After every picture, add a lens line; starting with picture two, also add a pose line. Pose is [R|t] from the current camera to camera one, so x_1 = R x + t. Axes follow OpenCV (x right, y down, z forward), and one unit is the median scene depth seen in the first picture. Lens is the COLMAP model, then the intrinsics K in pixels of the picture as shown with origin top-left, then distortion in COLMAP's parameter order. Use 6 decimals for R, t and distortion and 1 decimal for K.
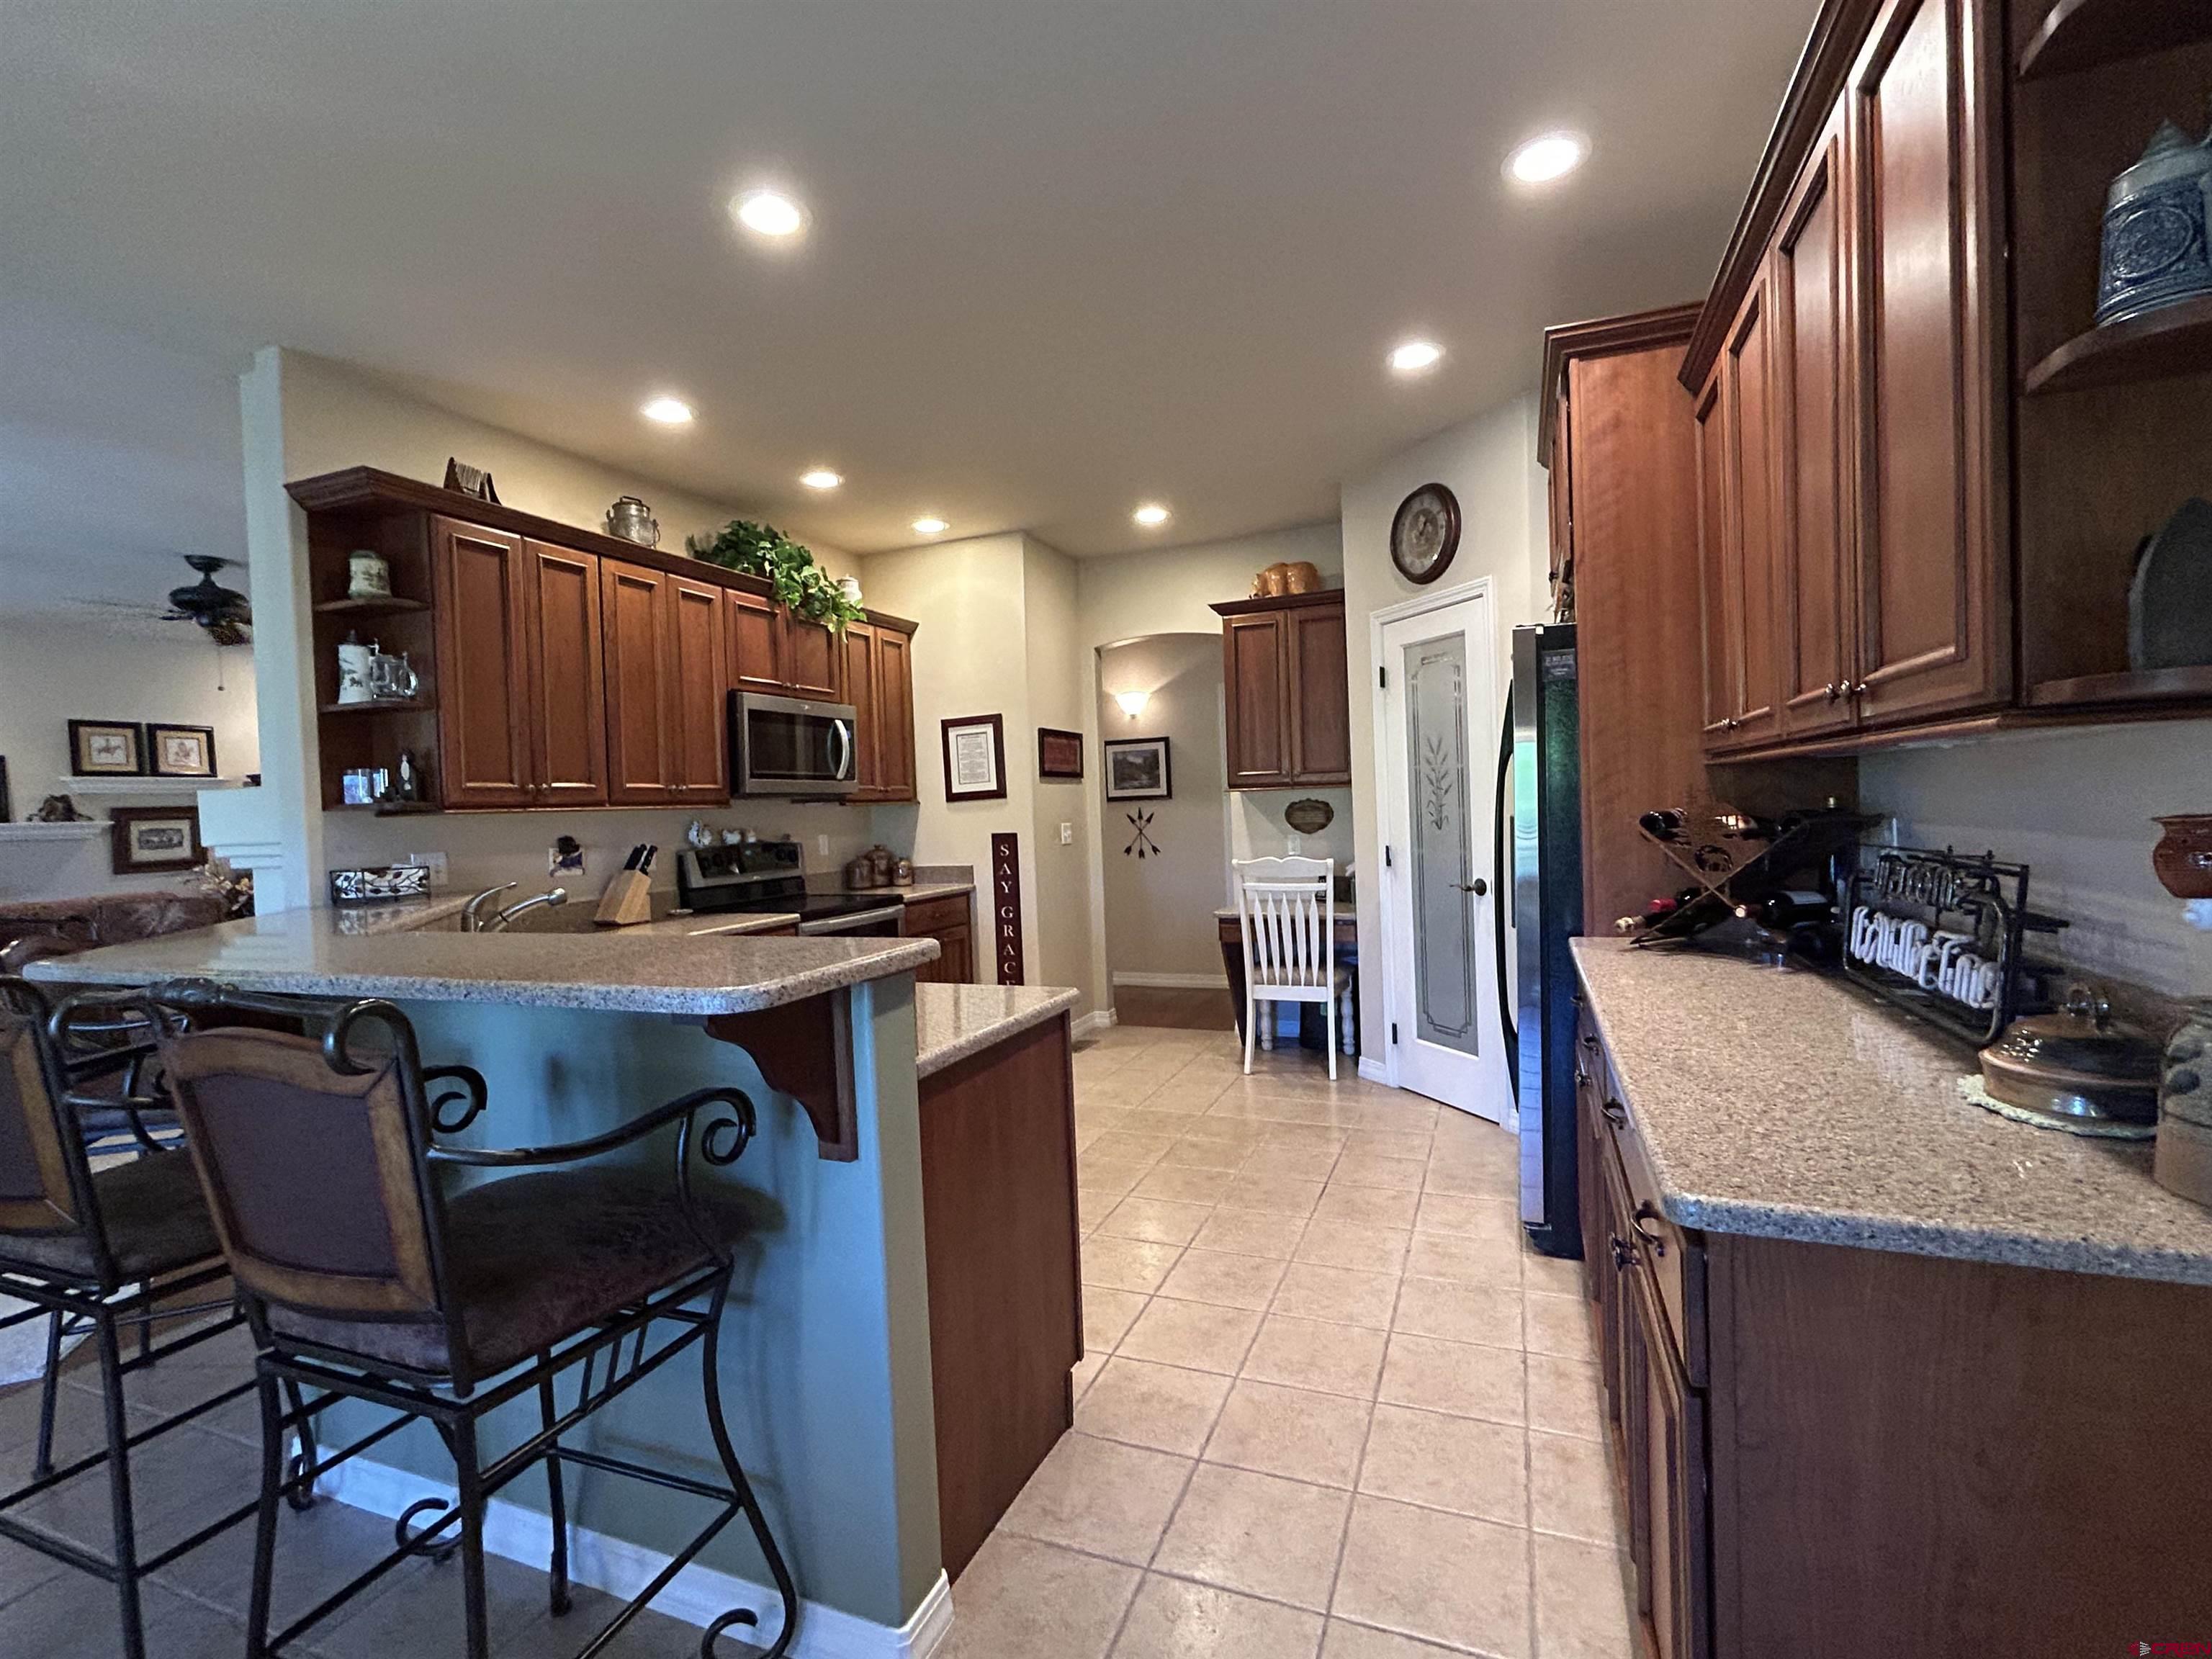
lens RADIAL K [[1003.0, 0, 1121.7], [0, 1003.0, 823.8], [0, 0, 1]] dist [-0.004842, 0.000911]
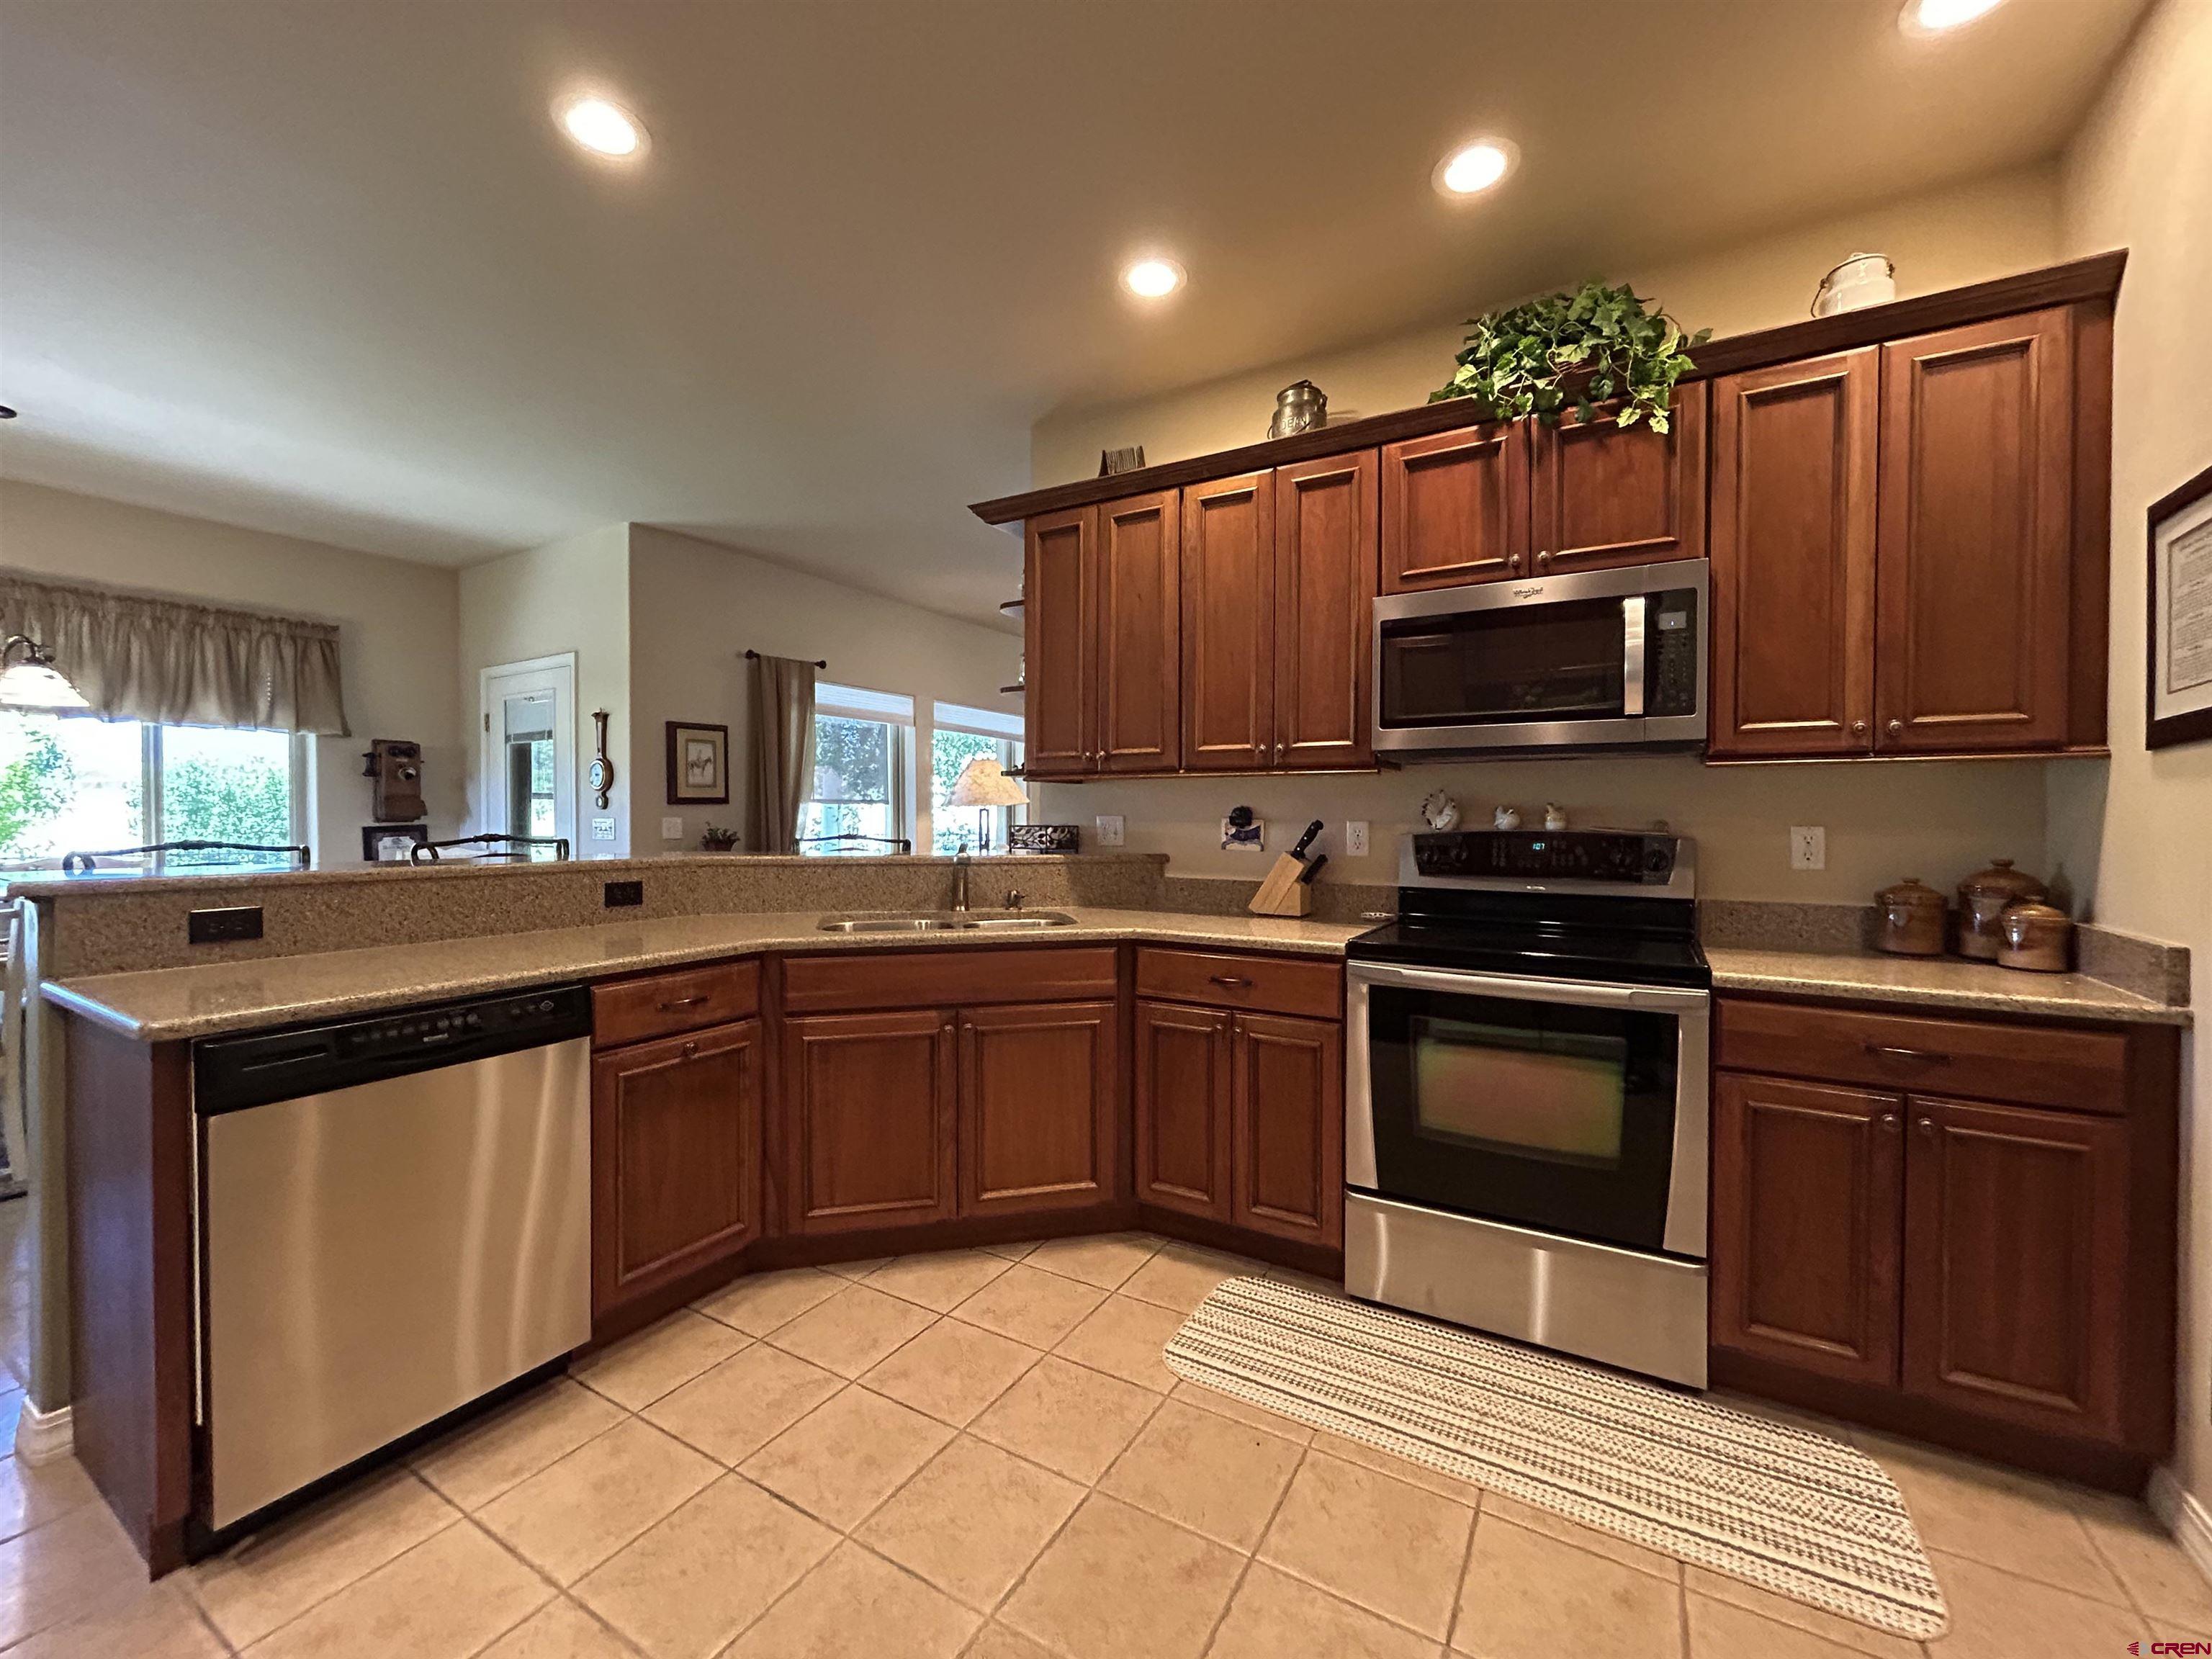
lens RADIAL K [[890.2, 0, 1106.1], [0, 890.2, 829.7], [0, 0, 1]] dist [0.001472, -0.002212]
pose [[-0.160192, 0.053948, -0.985611, 0.224889], [-0.015002, 0.998257, 0.057078, -0.009420], [0.986972, 0.023929, -0.159103, 0.880719]]
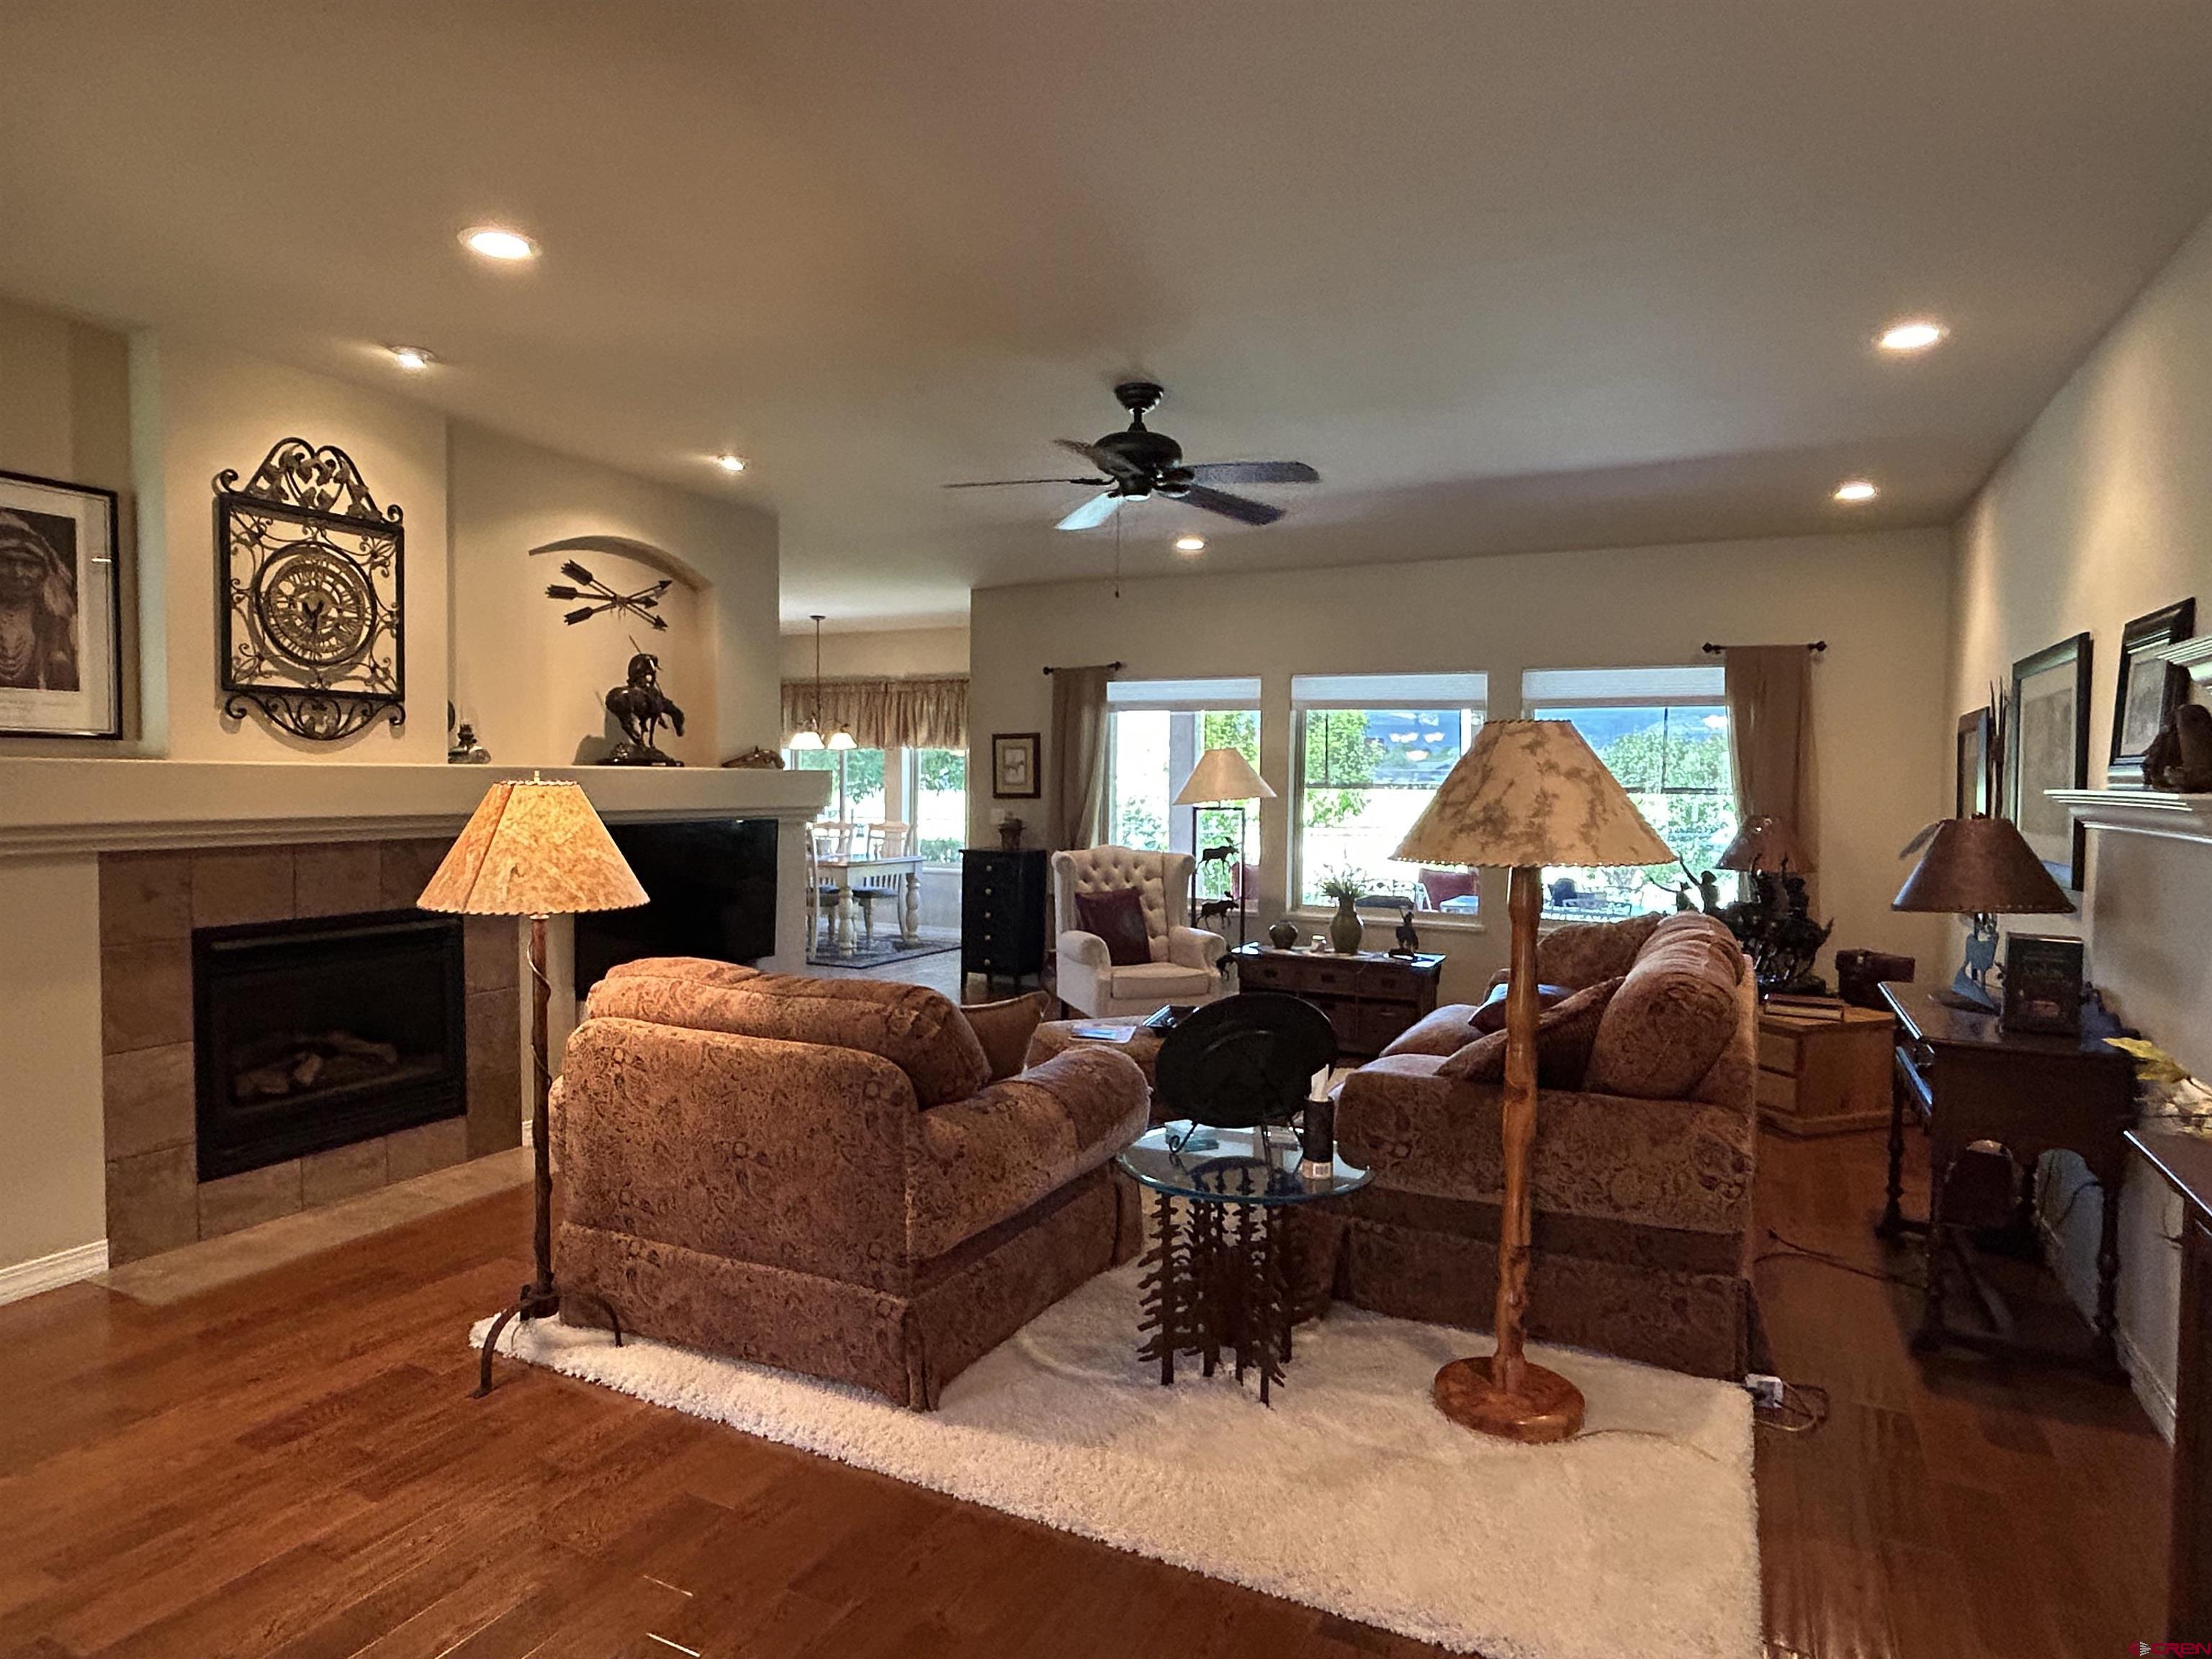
lens RADIAL K [[1195.9, 0, 1119.2], [0, 1195.9, 836.1], [0, 0, 1]] dist [-0.000788, -0.001502]
pose [[-0.996103, 0.018008, 0.086338, -1.138457], [0.023689, 0.997589, 0.065235, -0.029019], [-0.084955, 0.067026, -0.994128, 2.045430]]
